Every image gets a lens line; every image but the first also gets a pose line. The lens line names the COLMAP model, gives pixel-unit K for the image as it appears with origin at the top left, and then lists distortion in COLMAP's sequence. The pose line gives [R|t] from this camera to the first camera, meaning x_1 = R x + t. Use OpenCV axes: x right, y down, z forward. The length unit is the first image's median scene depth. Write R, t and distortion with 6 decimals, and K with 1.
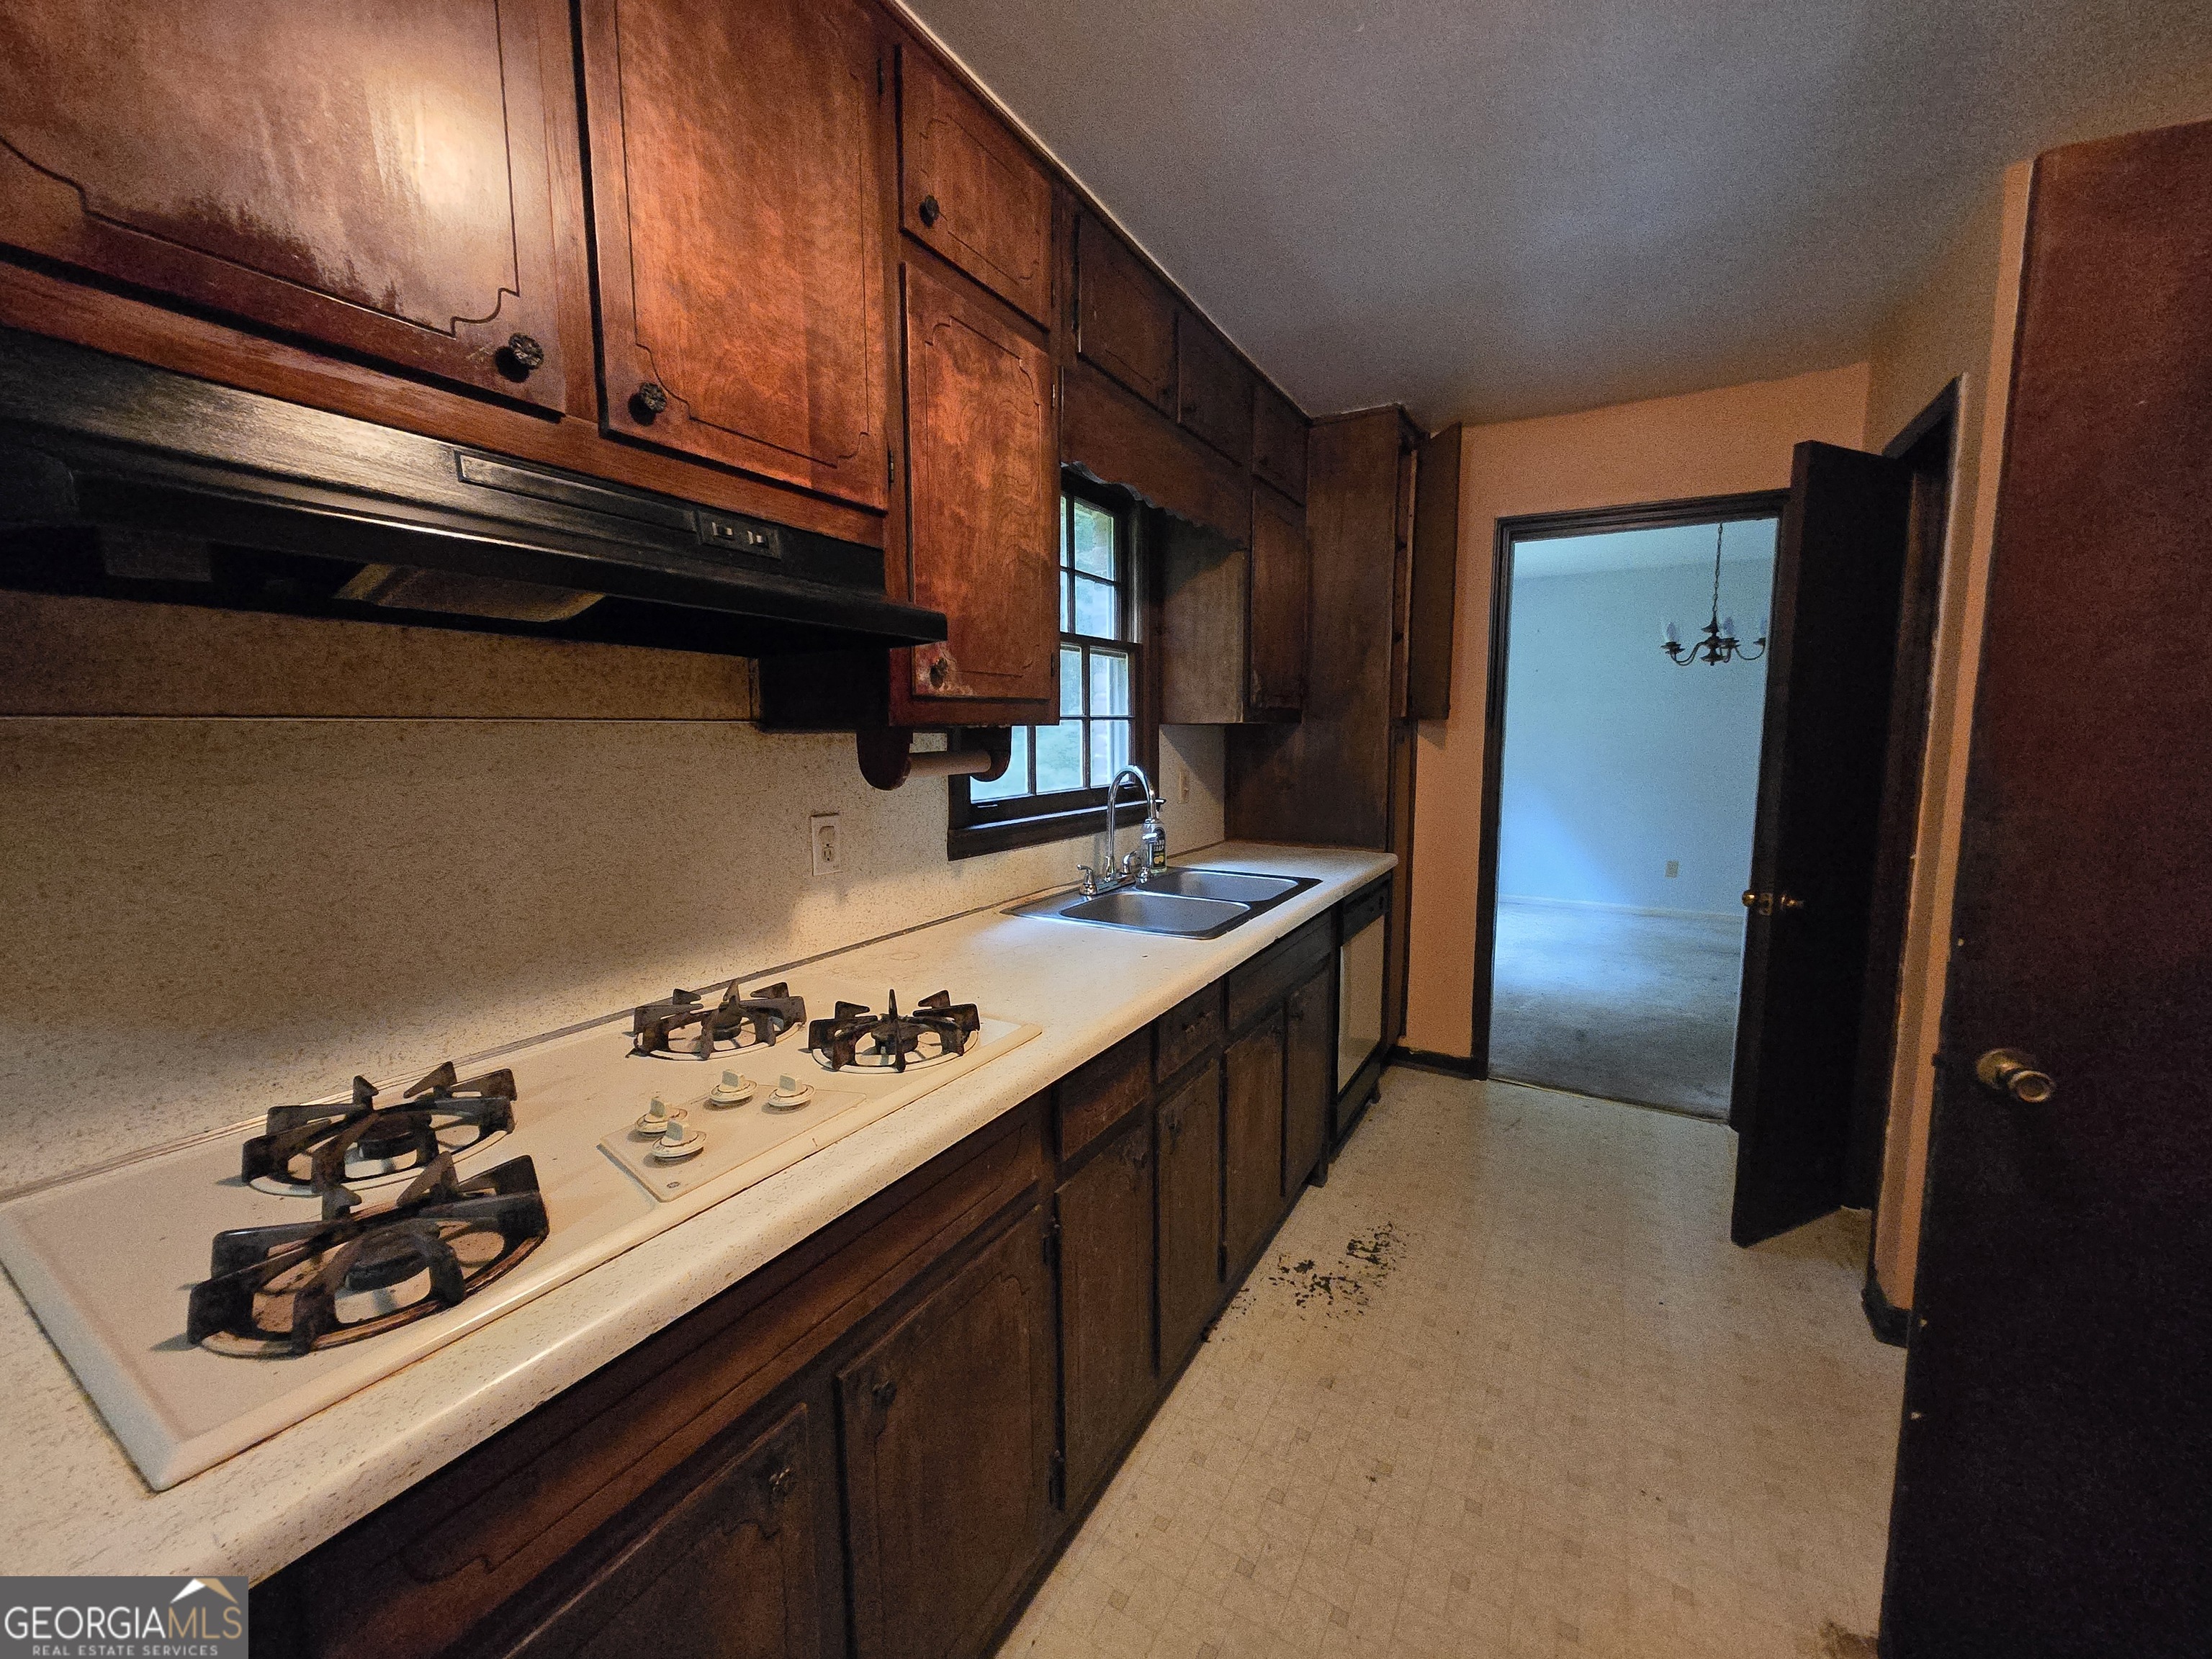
lens RADIAL K [[864.4, 0, 1094.0], [0, 864.4, 824.9], [0, 0, 1]] dist [-0.001145, -0.000364]
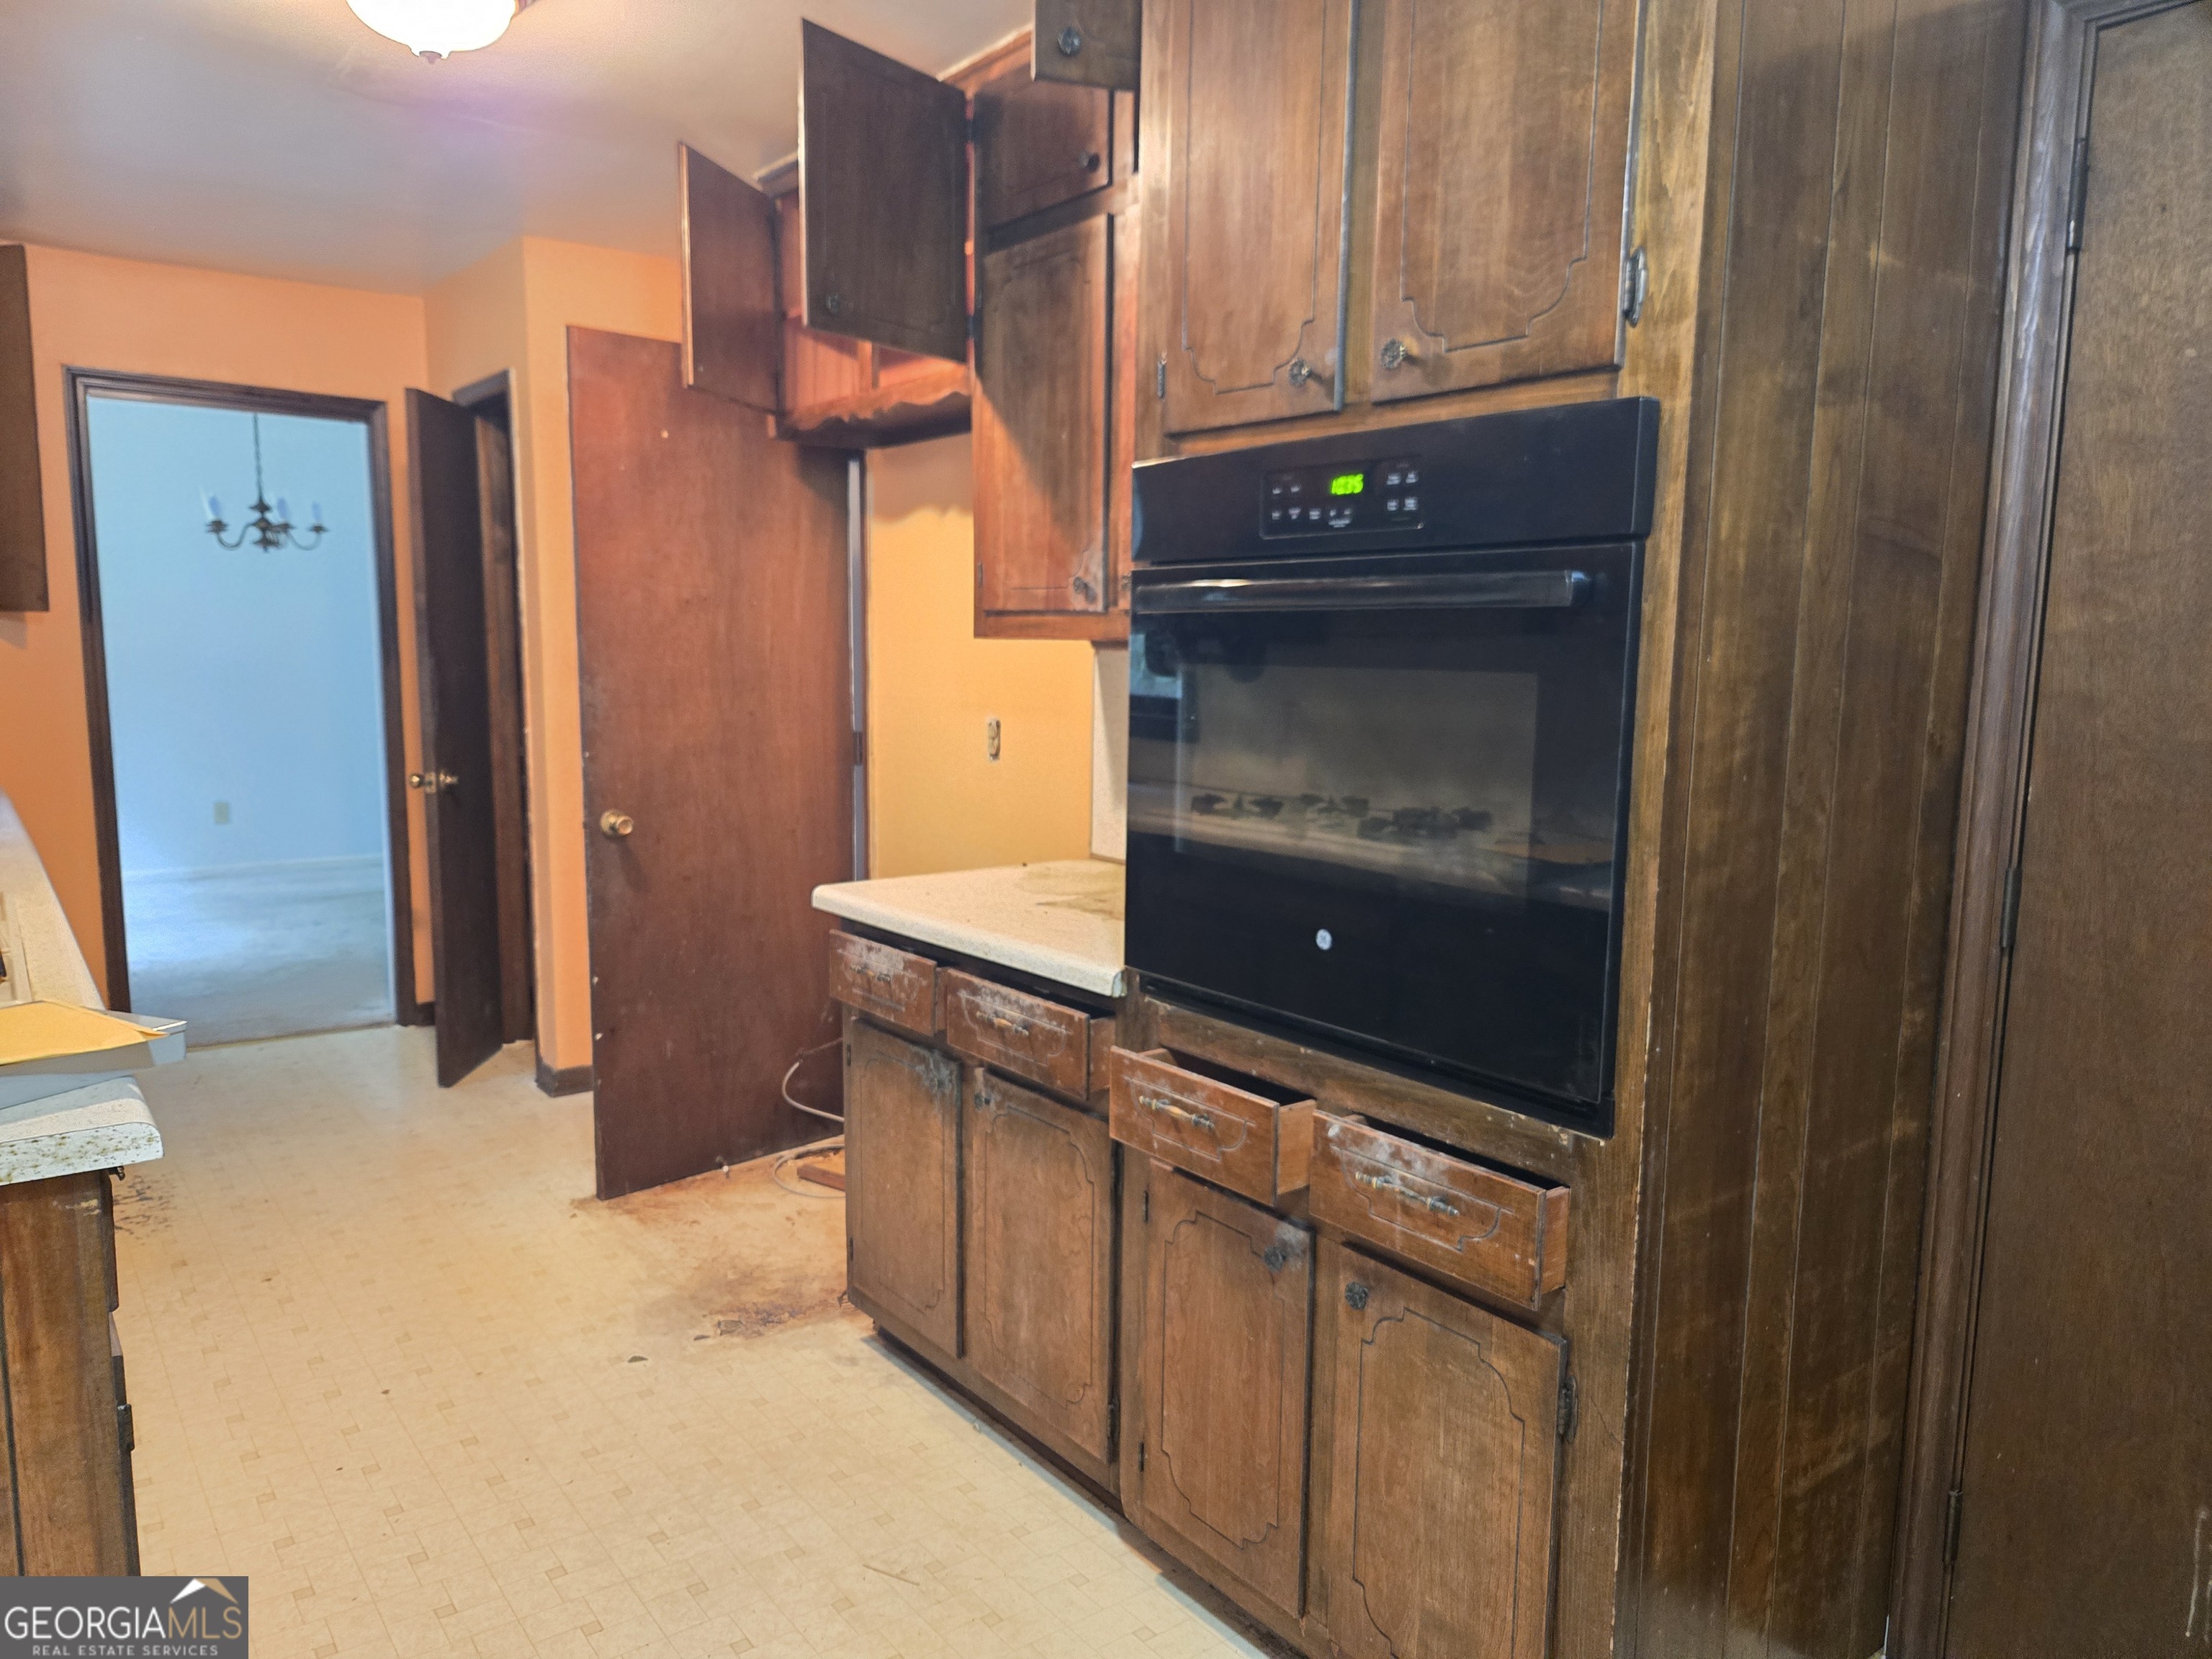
lens RADIAL K [[1488.8, 0, 1112.7], [0, 1488.8, 836.4], [0, 0, 1]] dist [0.035198, -0.023933]
pose [[0.359180, -0.113904, 0.926291, -0.619793], [0.087795, 0.992247, 0.087971, 0.054182], [-0.929130, 0.049726, 0.366395, -0.472414]]
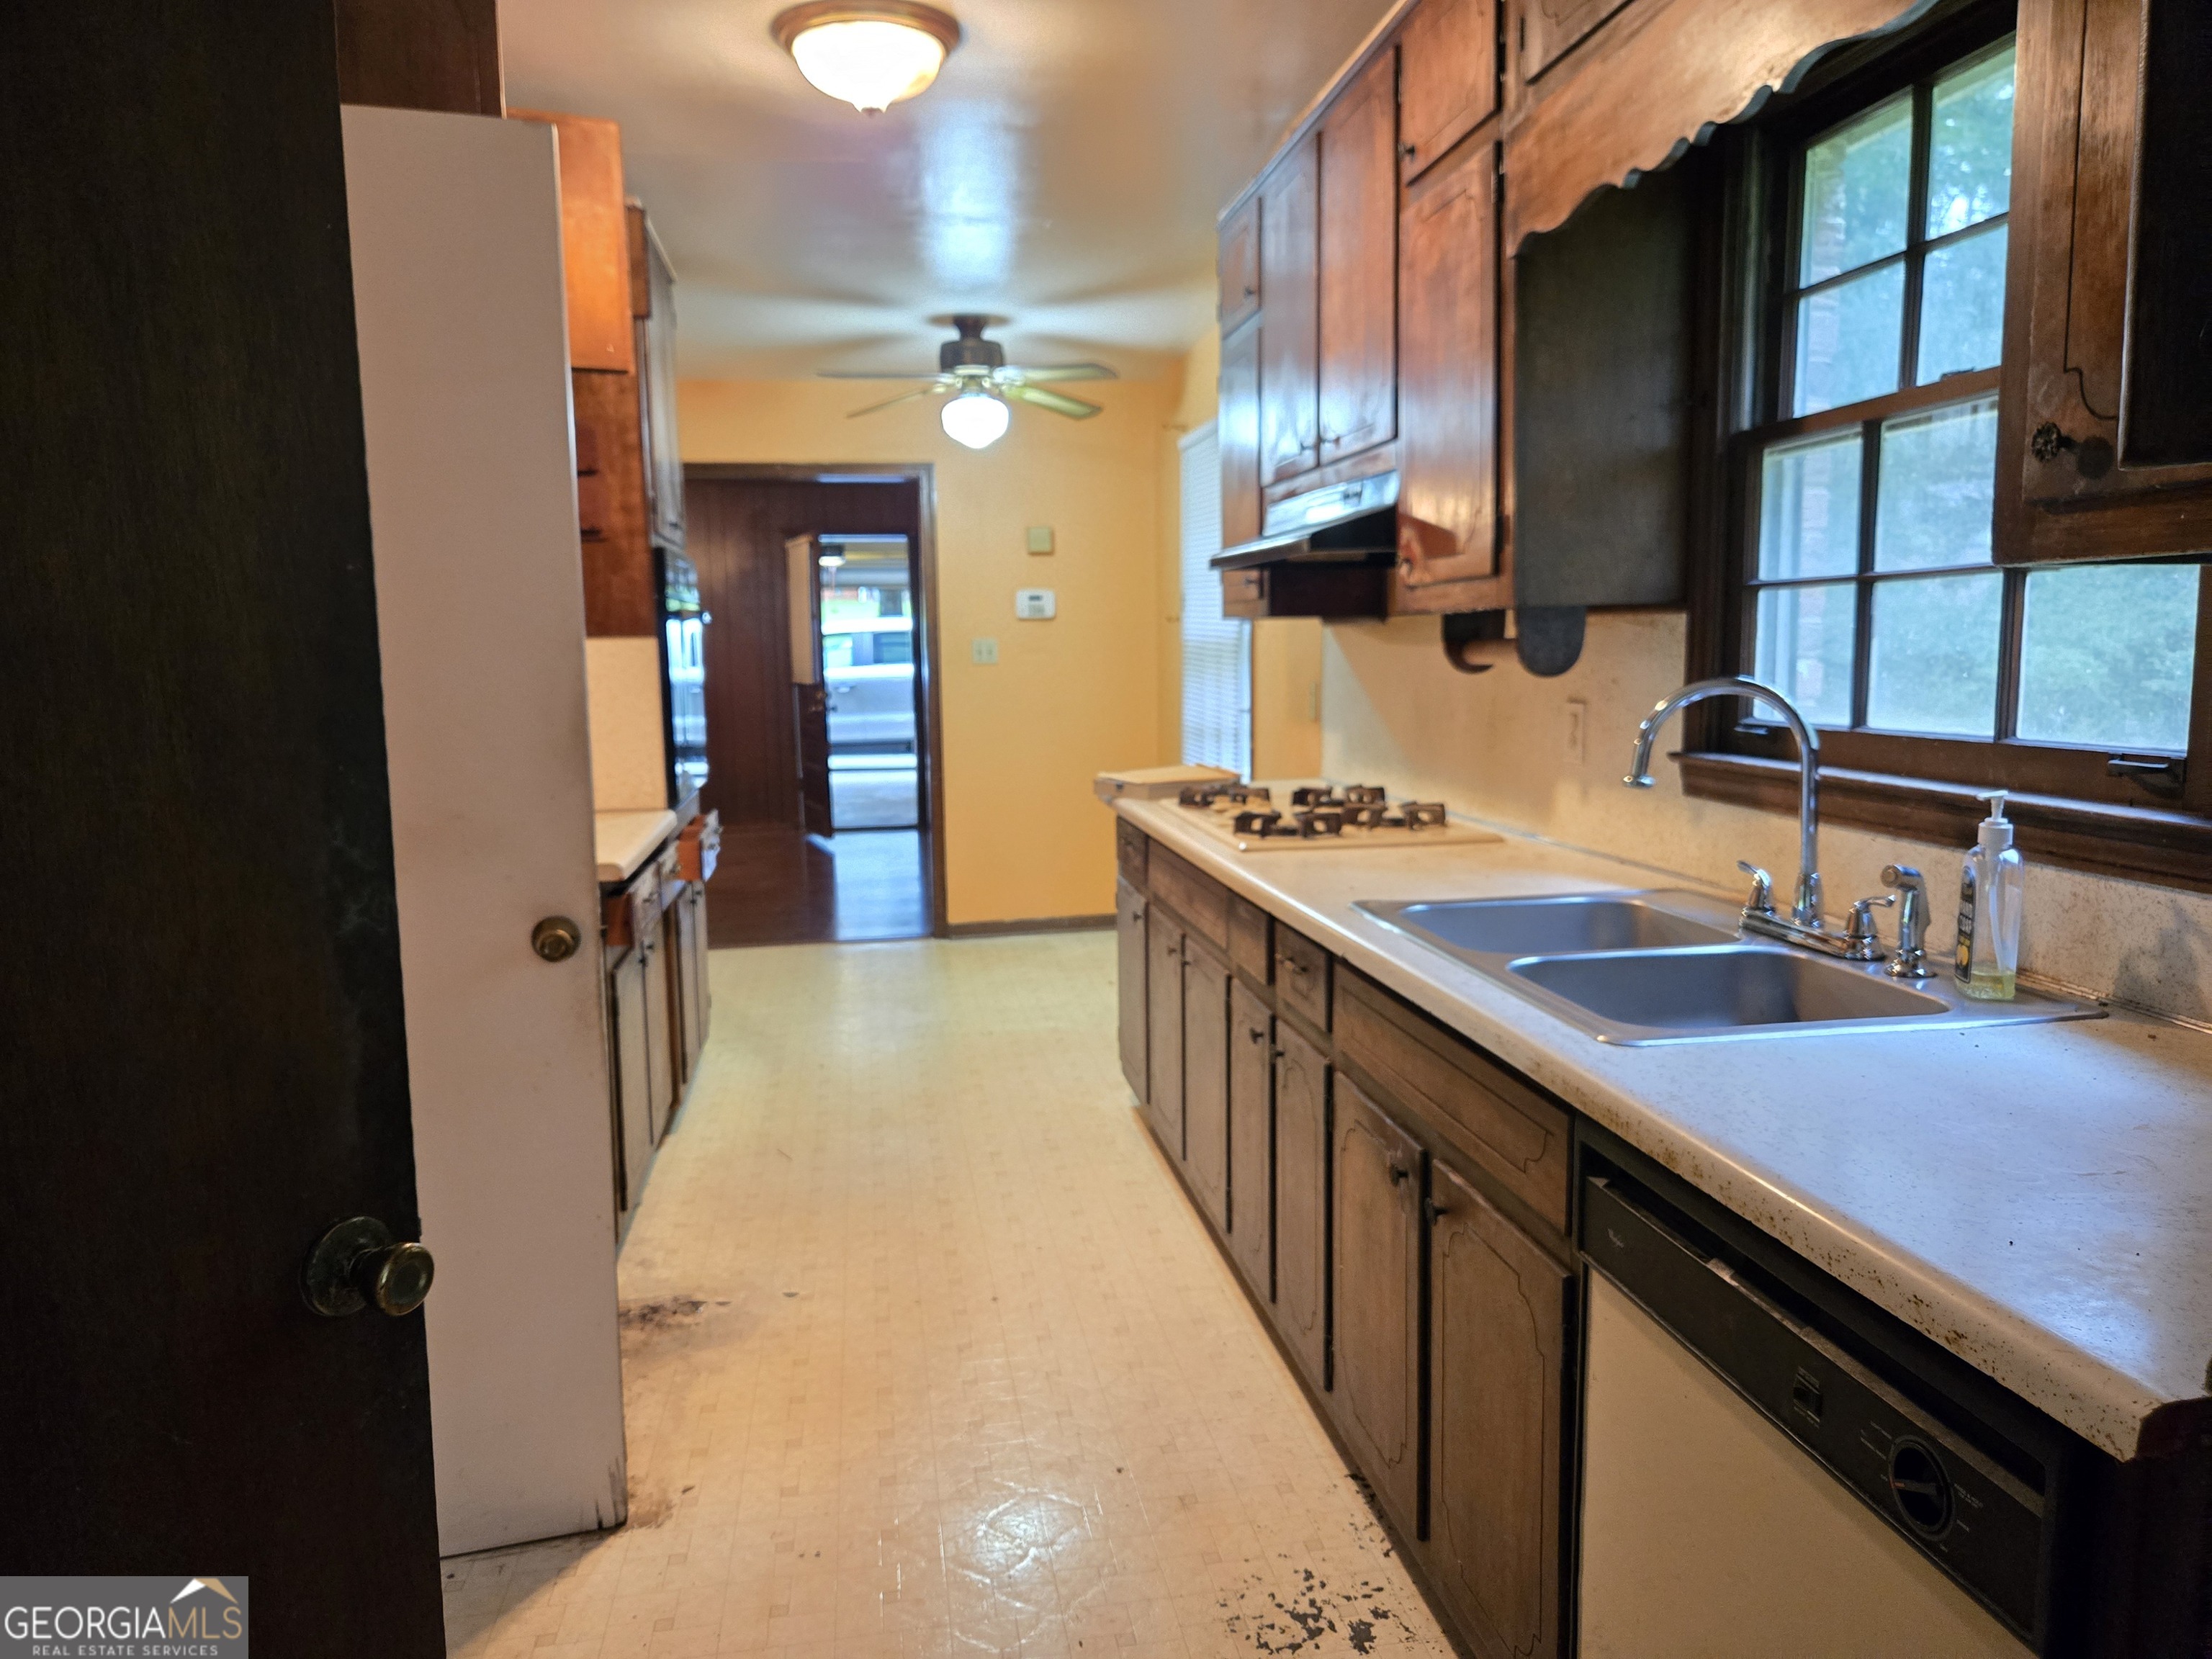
lens RADIAL K [[1488.8, 0, 1106.2], [0, 1488.8, 822.0], [0, 0, 1]] dist [0.035198, -0.023933]
pose [[-0.762758, 0.089112, -0.640515, 0.736632], [-0.055861, 0.977679, 0.202543, -0.120287], [0.644267, 0.190271, -0.740754, 1.209577]]
